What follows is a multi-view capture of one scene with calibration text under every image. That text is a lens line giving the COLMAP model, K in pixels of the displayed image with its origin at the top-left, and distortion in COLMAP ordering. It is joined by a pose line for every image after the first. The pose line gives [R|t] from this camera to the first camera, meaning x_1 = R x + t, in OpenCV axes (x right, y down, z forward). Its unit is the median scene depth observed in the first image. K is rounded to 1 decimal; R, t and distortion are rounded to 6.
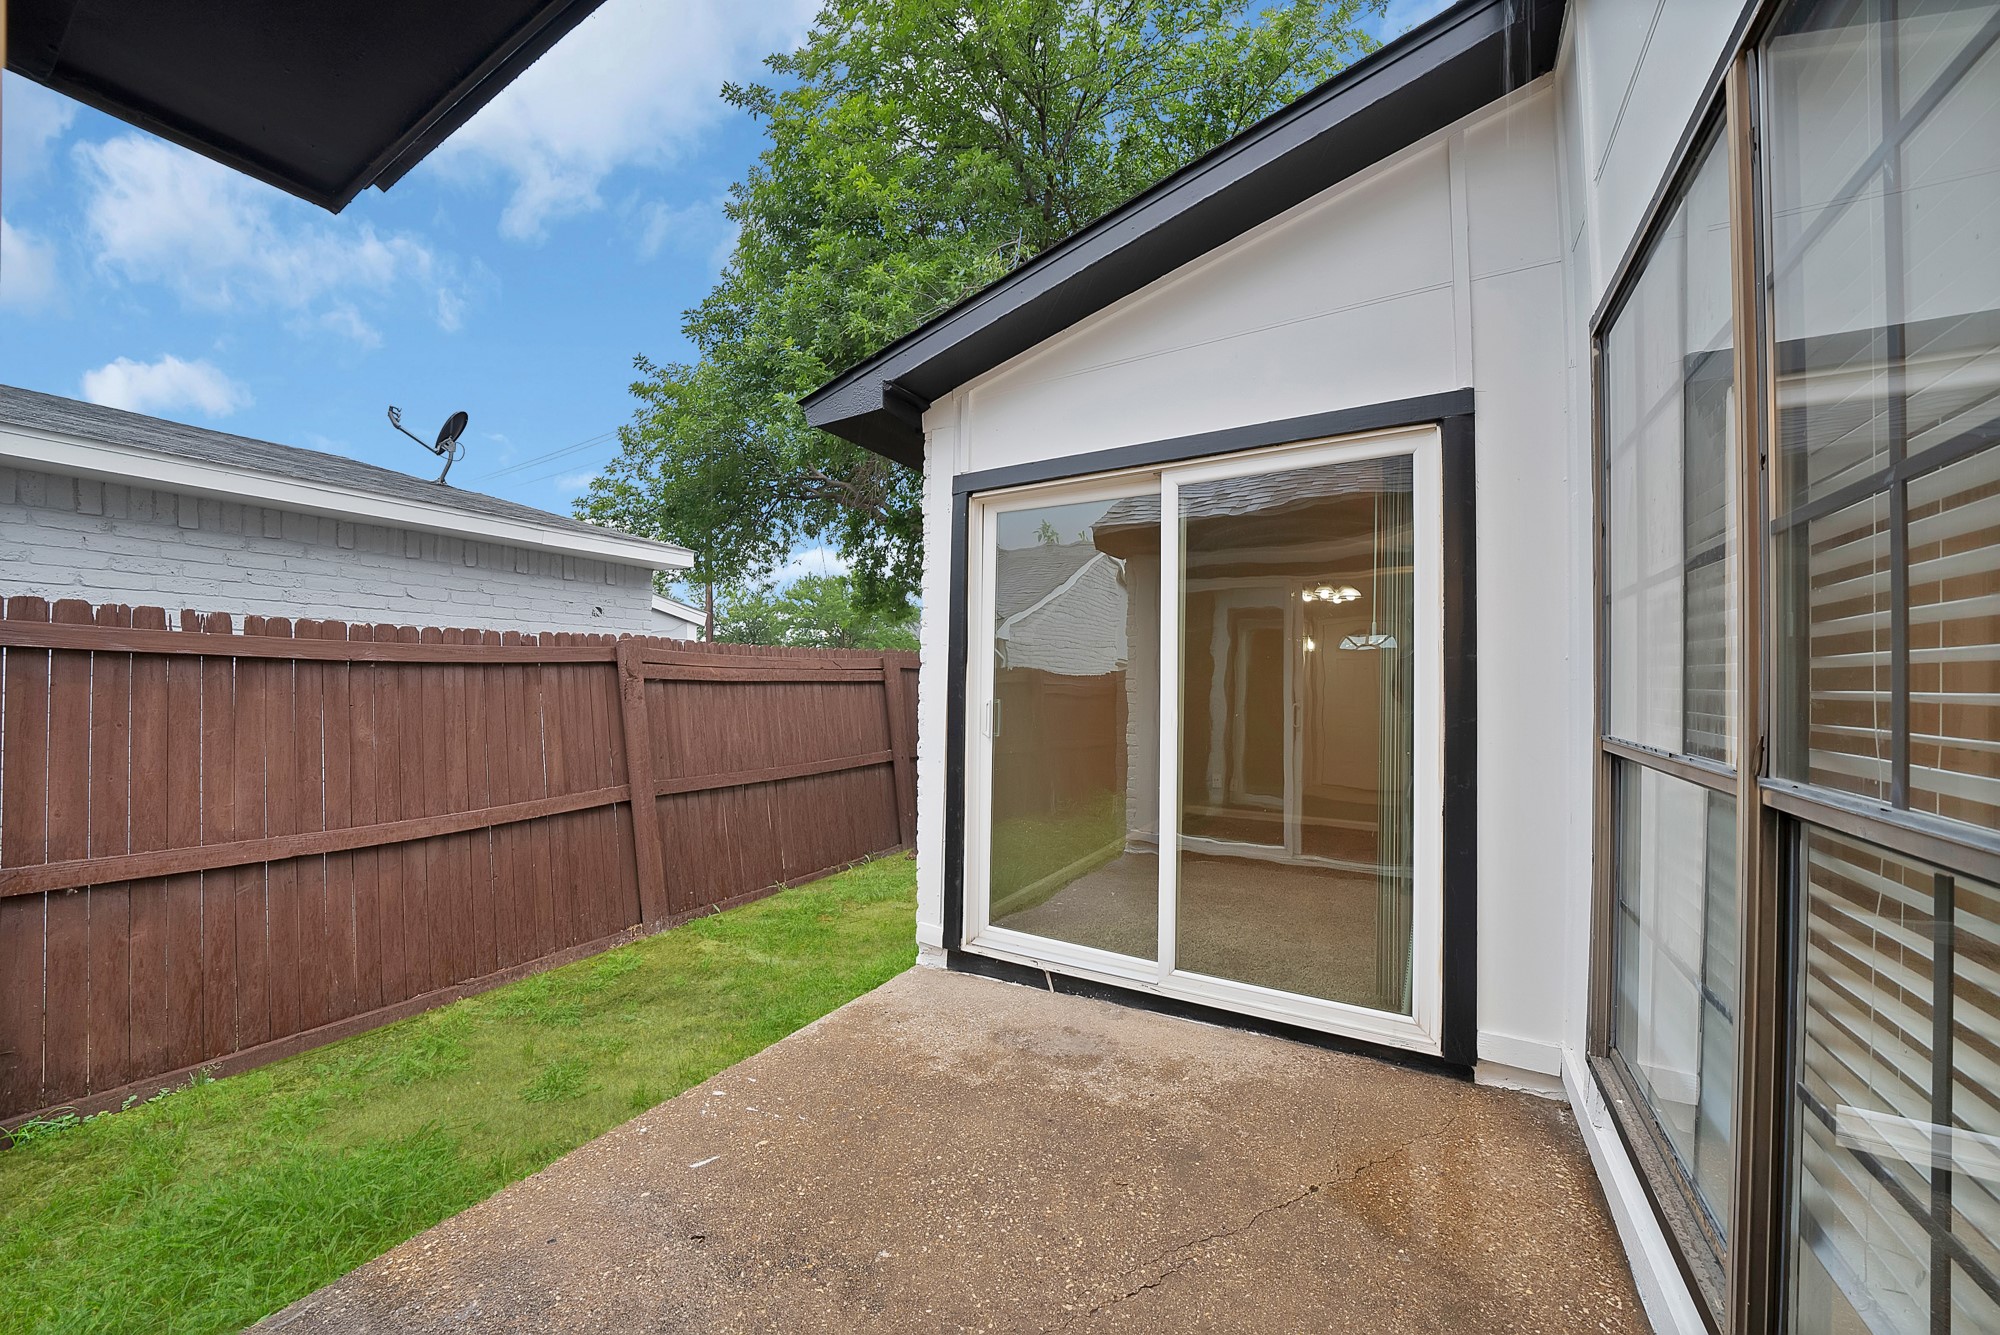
lens RADIAL K [[704.8, 0, 998.2], [0, 704.8, 674.3], [0, 0, 1]] dist [-0.010933, 0.000039]
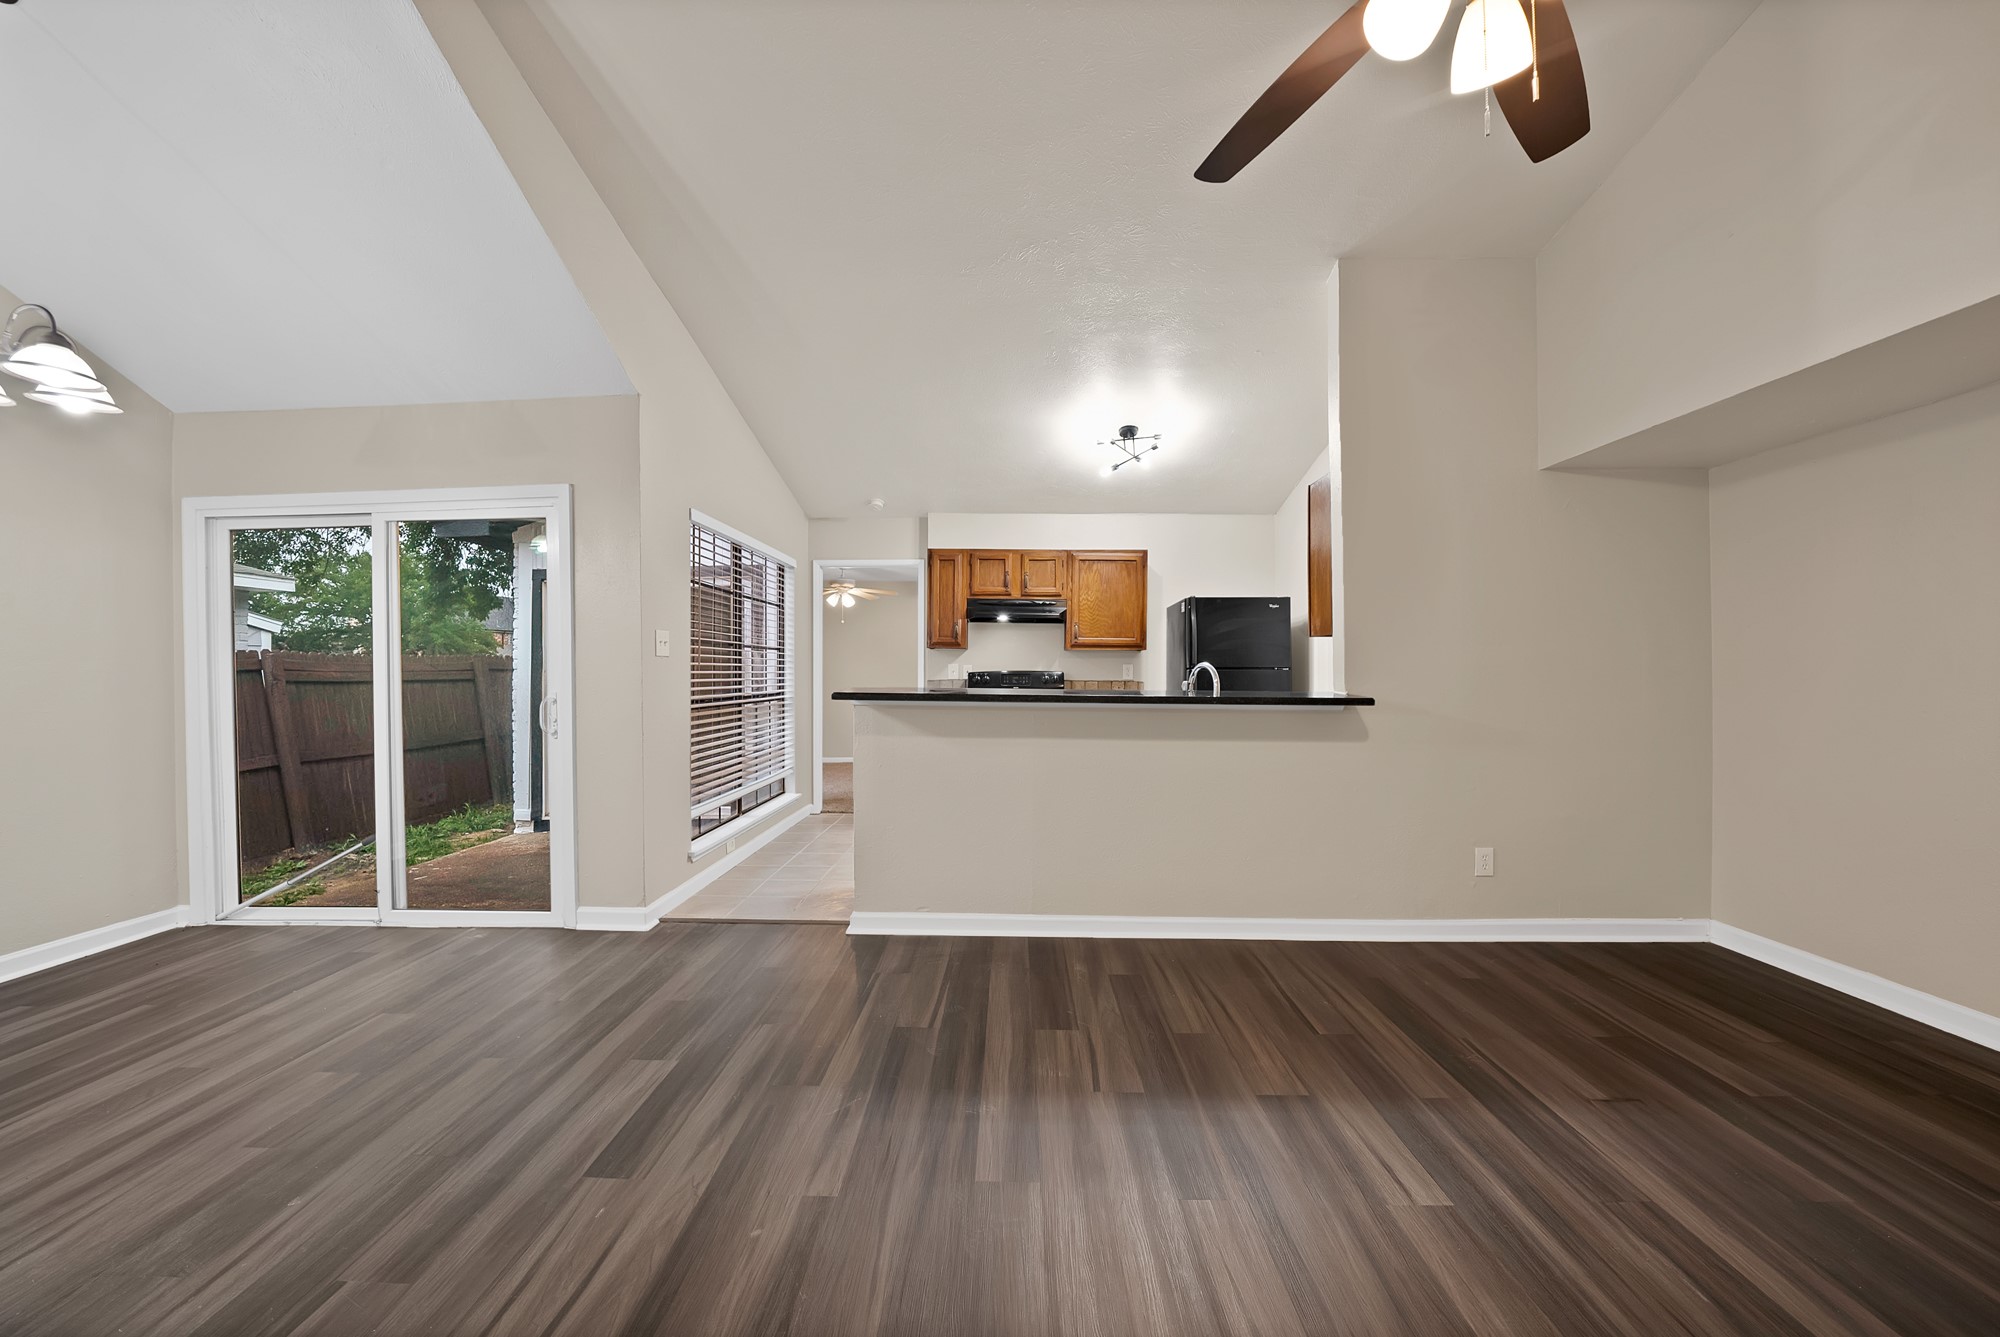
lens RADIAL K [[733.7, 0, 996.4], [0, 733.7, 674.3], [0, 0, 1]] dist [-0.019224, 0.000256]
pose [[0.877258, -0.015748, 0.479761, 0.086276], [0.009745, 0.999840, 0.015001, -0.020213], [-0.479921, -0.008485, 0.877271, -1.299107]]
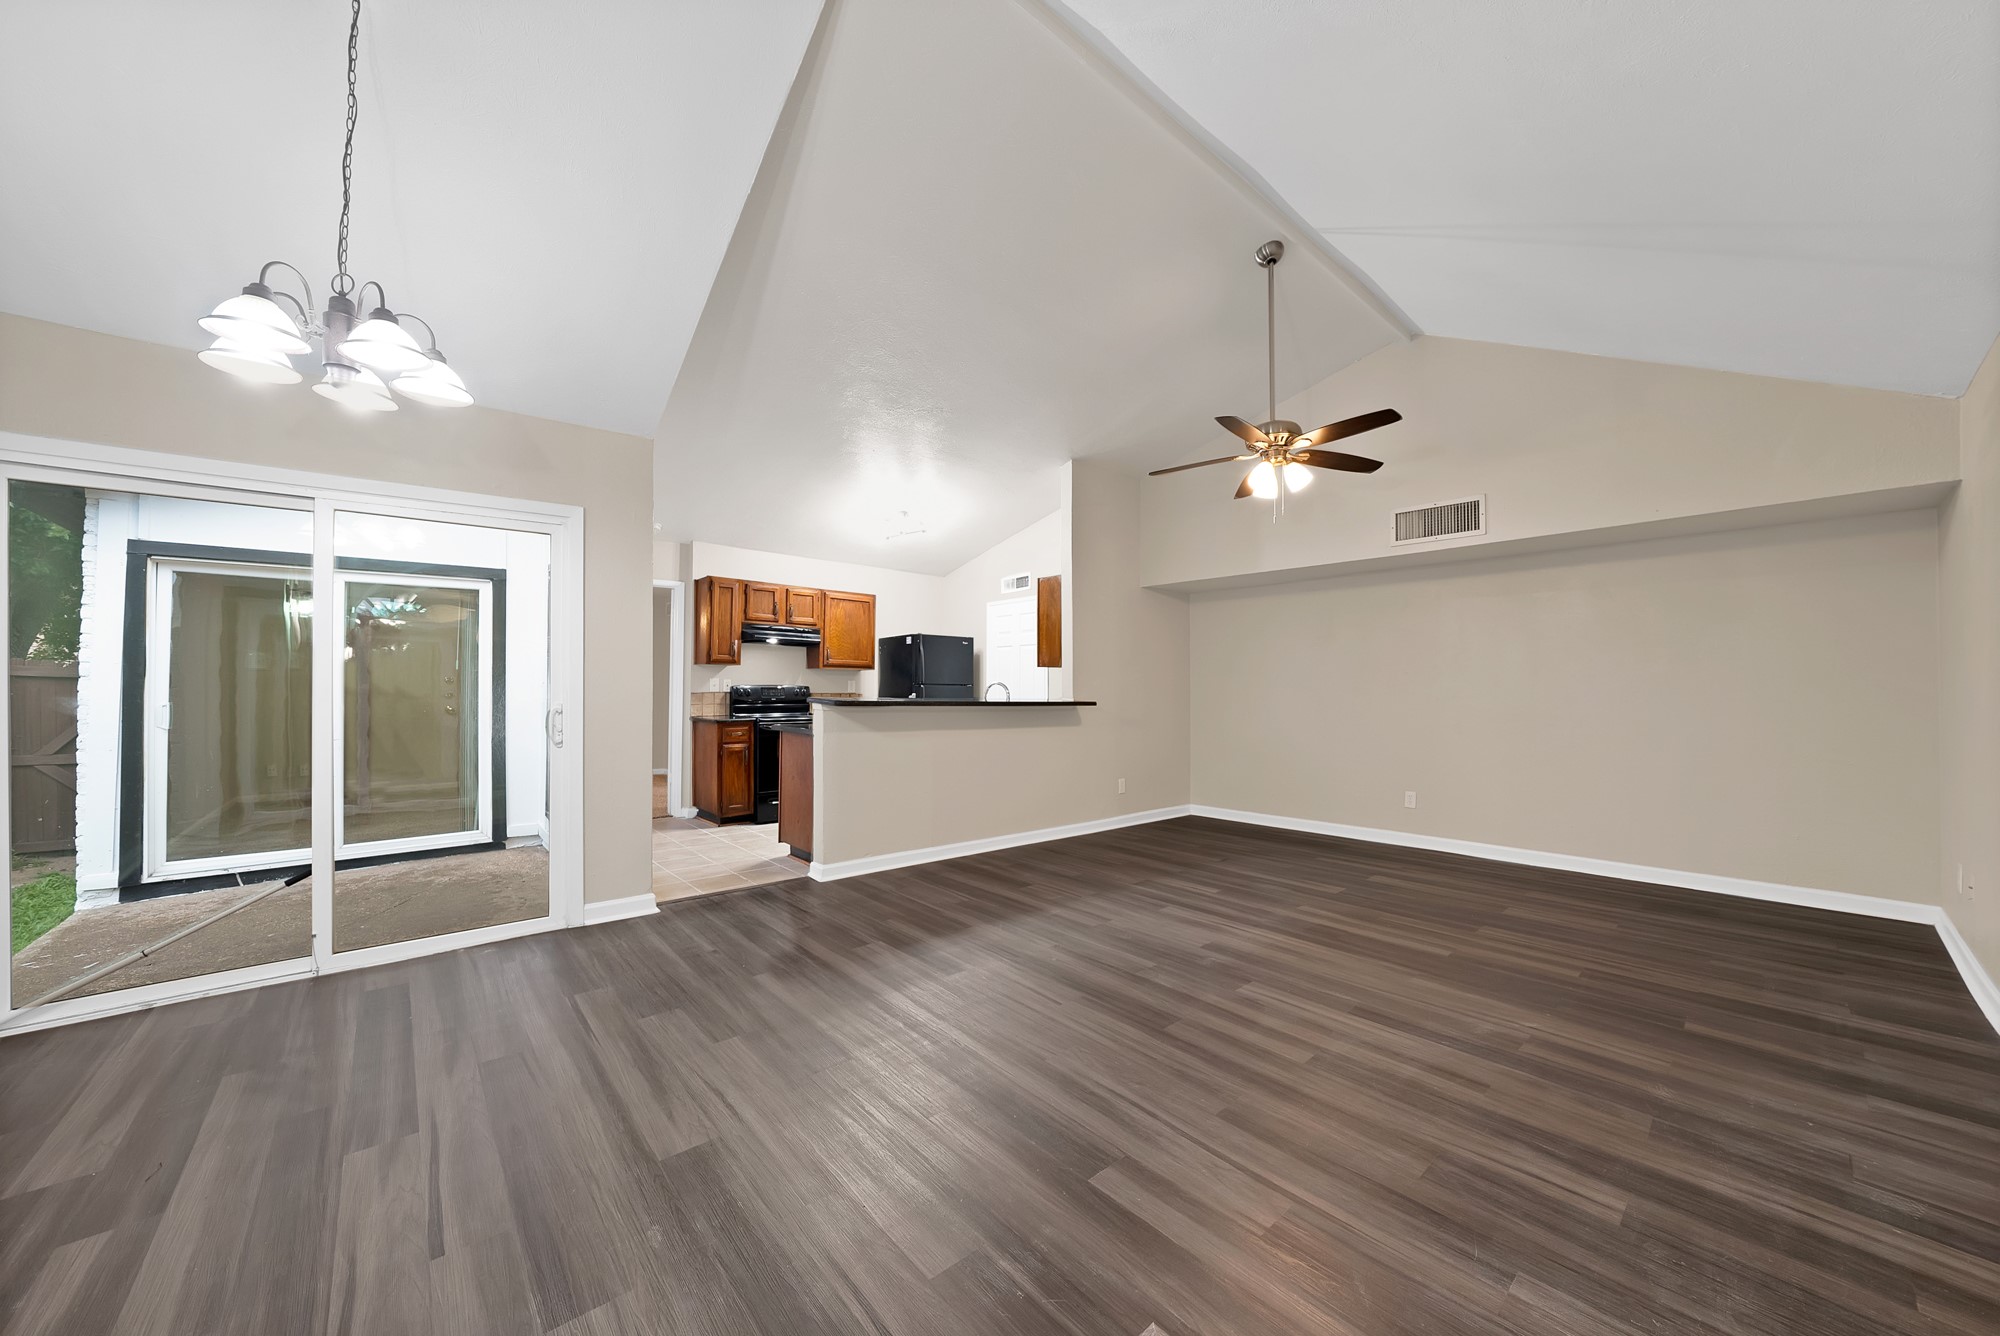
lens RADIAL K [[714.8, 0, 1005.4], [0, 714.8, 679.3], [0, 0, 1]] dist [-0.016762, 0.000158]
pose [[0.314575, 0.000094, 0.949232, -0.804940], [-0.008145, 0.999963, 0.002600, -0.028651], [-0.949198, -0.008549, 0.314565, -1.033161]]
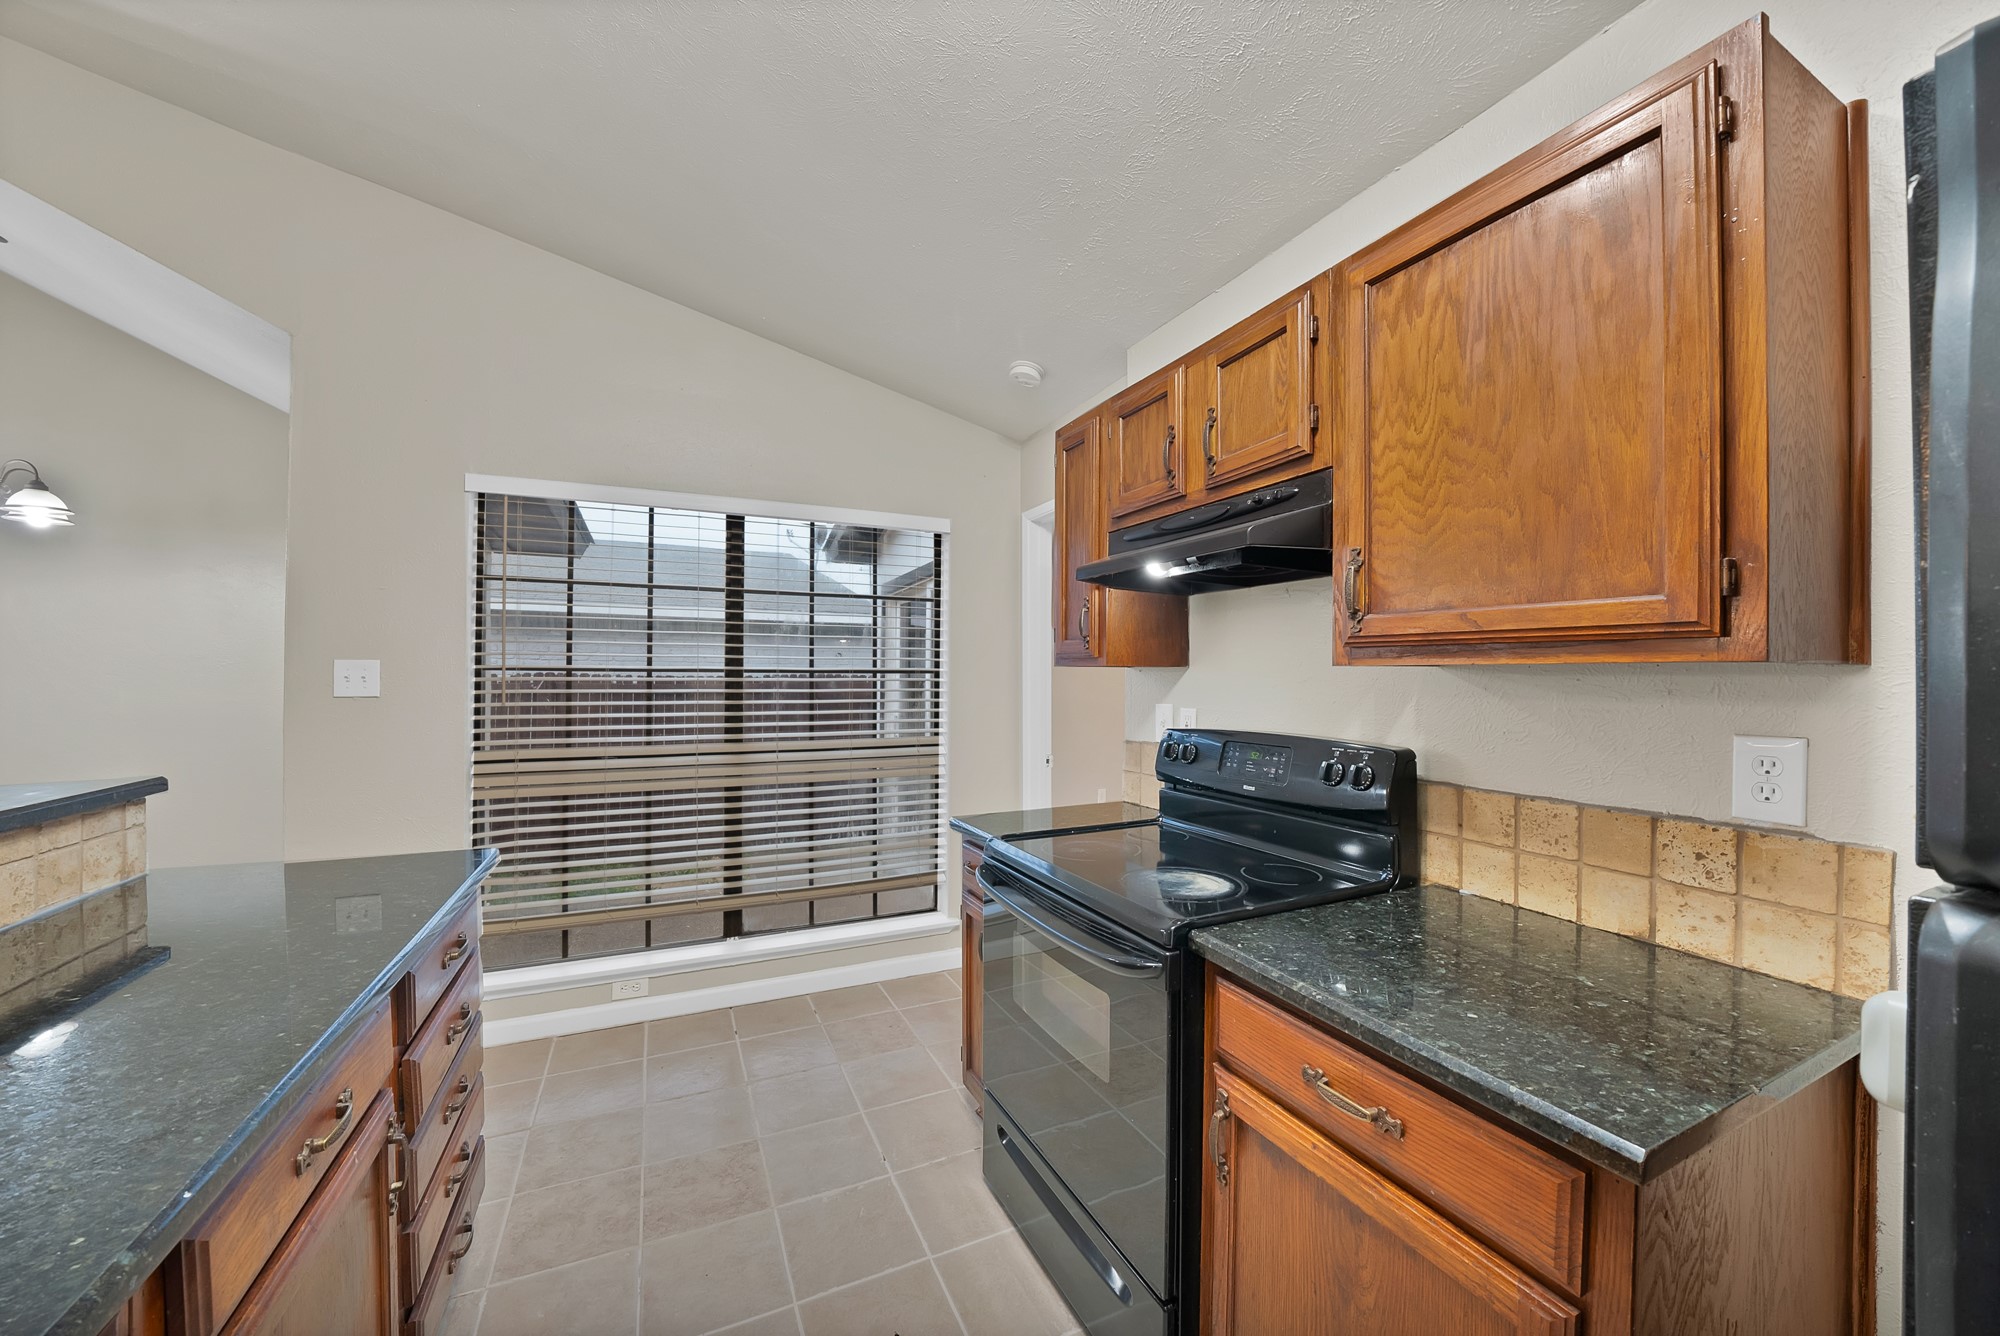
lens RADIAL K [[714.8, 0, 1005.4], [0, 714.8, 679.3], [0, 0, 1]] dist [-0.016762, 0.000158]
pose [[0.819584, -0.012785, -0.572817, 1.192919], [0.013920, 0.999900, -0.002401, -0.044882], [0.572790, -0.006006, 0.819680, -0.272499]]
